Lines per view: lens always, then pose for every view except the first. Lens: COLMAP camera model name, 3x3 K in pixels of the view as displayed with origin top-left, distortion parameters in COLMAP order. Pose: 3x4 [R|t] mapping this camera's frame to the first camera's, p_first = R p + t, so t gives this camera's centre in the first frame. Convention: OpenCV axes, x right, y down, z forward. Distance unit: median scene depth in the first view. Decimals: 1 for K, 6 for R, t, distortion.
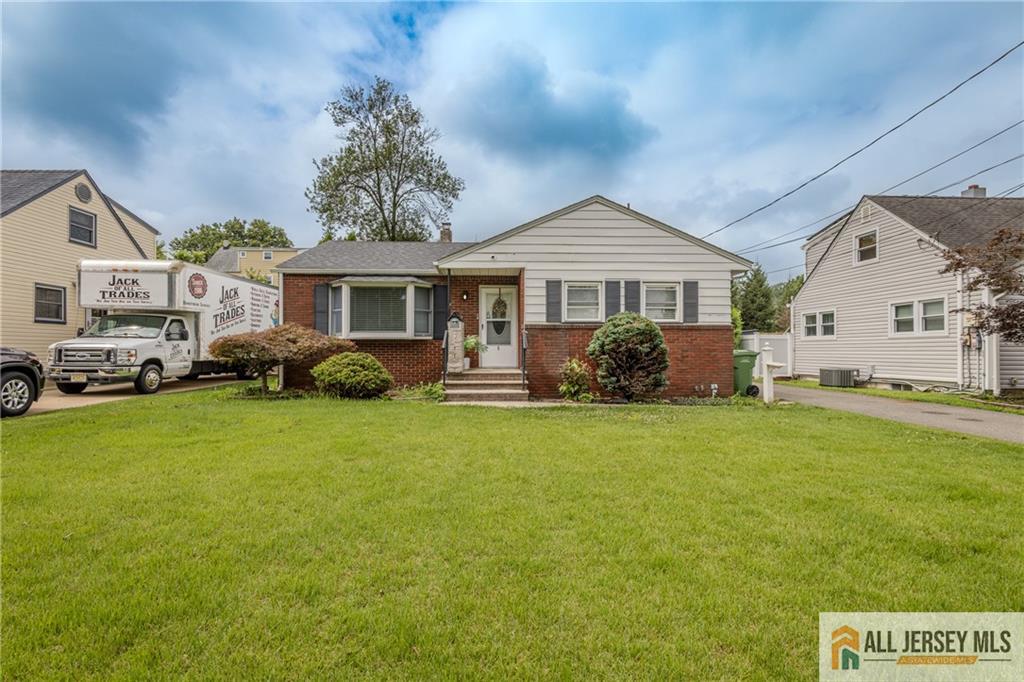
lens RADIAL K [[471.2, 0, 512.0], [0, 471.2, 341.0], [0, 0, 1]] dist [0.006680, -0.000278]
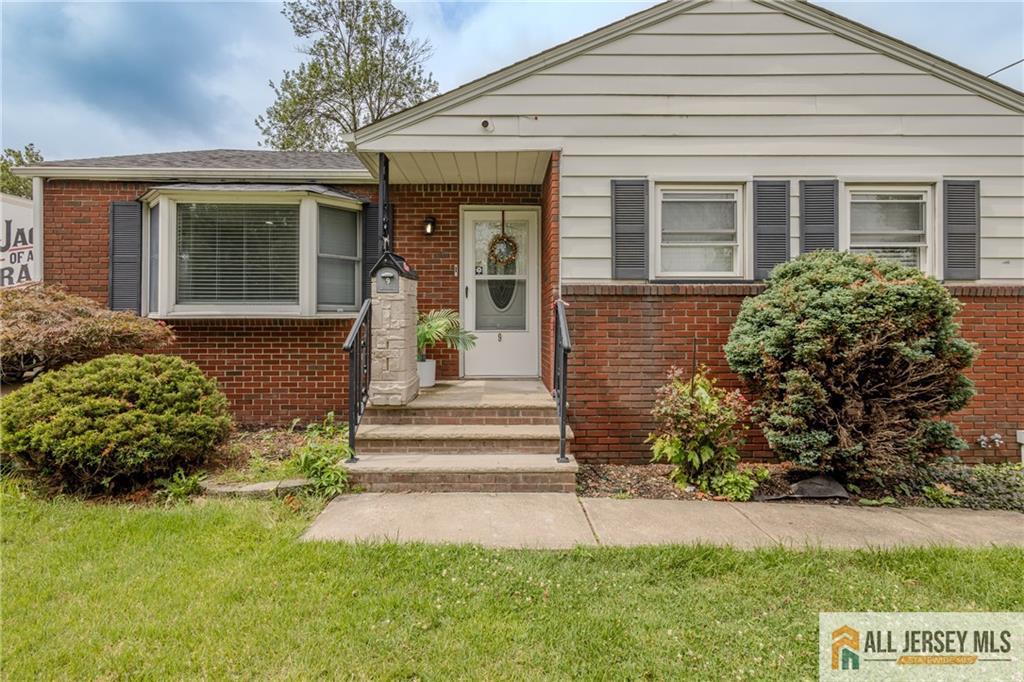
lens RADIAL K [[476.2, 0, 506.9], [0, 476.2, 314.1], [0, 0, 1]] dist [0.008697, -0.000057]
pose [[0.999488, 0.000269, -0.032006, -0.007319], [-0.000012, 0.999968, 0.008011, -0.012703], [0.032008, -0.008007, 0.999456, 0.563439]]
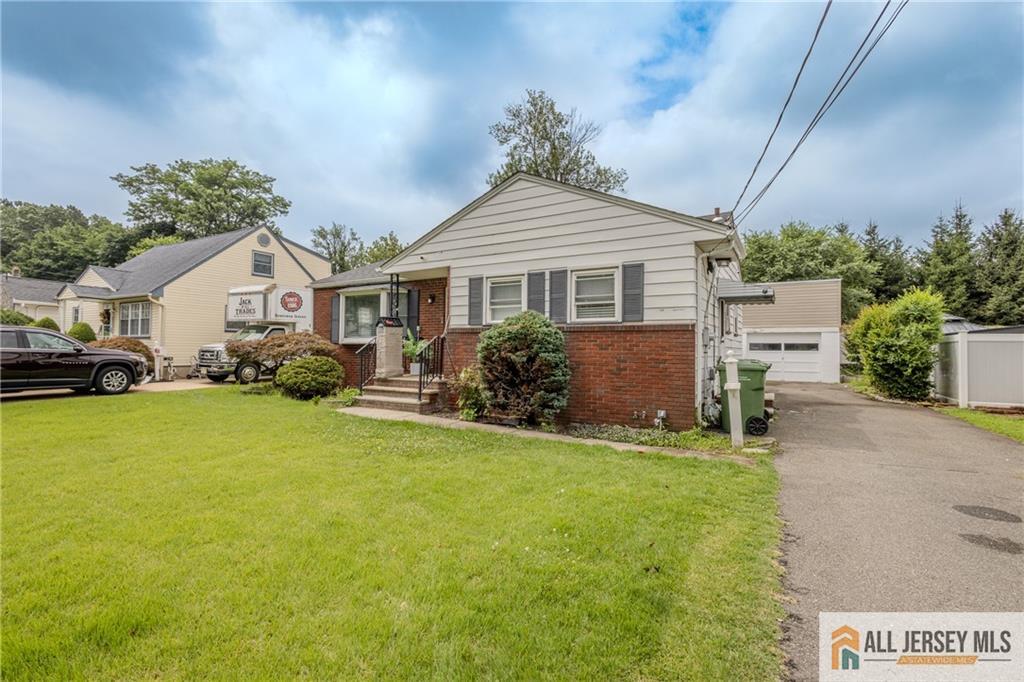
lens RADIAL K [[471.4, 0, 509.0], [0, 471.4, 327.8], [0, 0, 1]] dist [0.021587, 0.000164]
pose [[0.829695, -0.017161, -0.557953, 0.620444], [0.000032, 0.999529, -0.030696, -0.007621], [0.558217, 0.025450, 0.829305, 0.302232]]
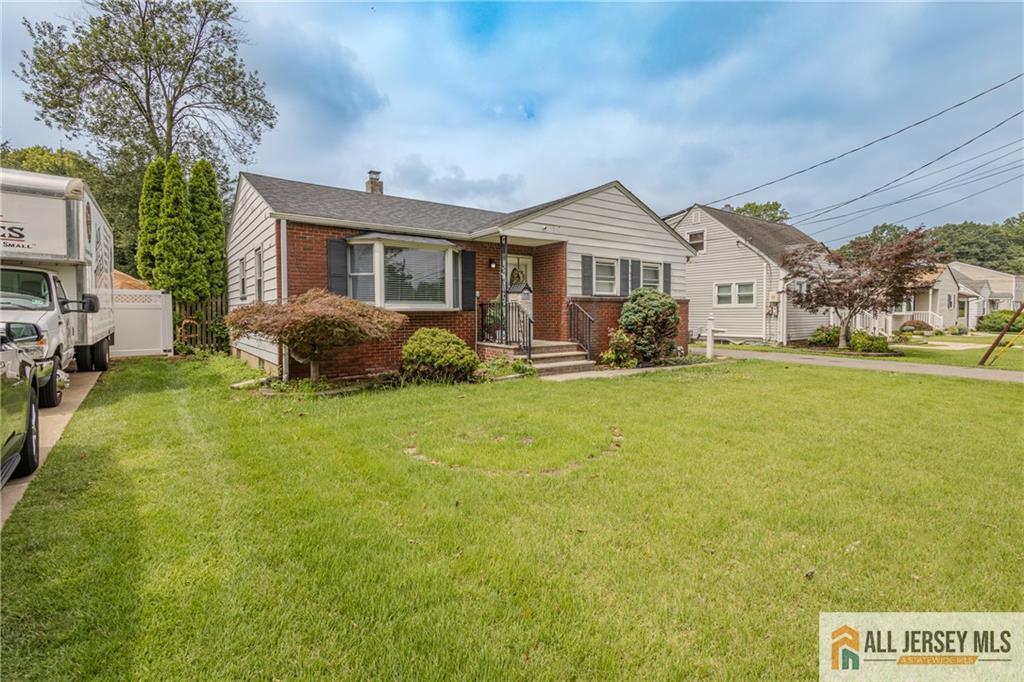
lens RADIAL K [[477.5, 0, 520.5], [0, 477.5, 321.9], [0, 0, 1]] dist [0.003232, 0.000118]
pose [[0.819444, -0.015746, 0.572943, -0.644846], [-0.007880, 0.999219, 0.038732, -0.019645], [-0.573105, -0.036253, 0.818680, 0.197610]]
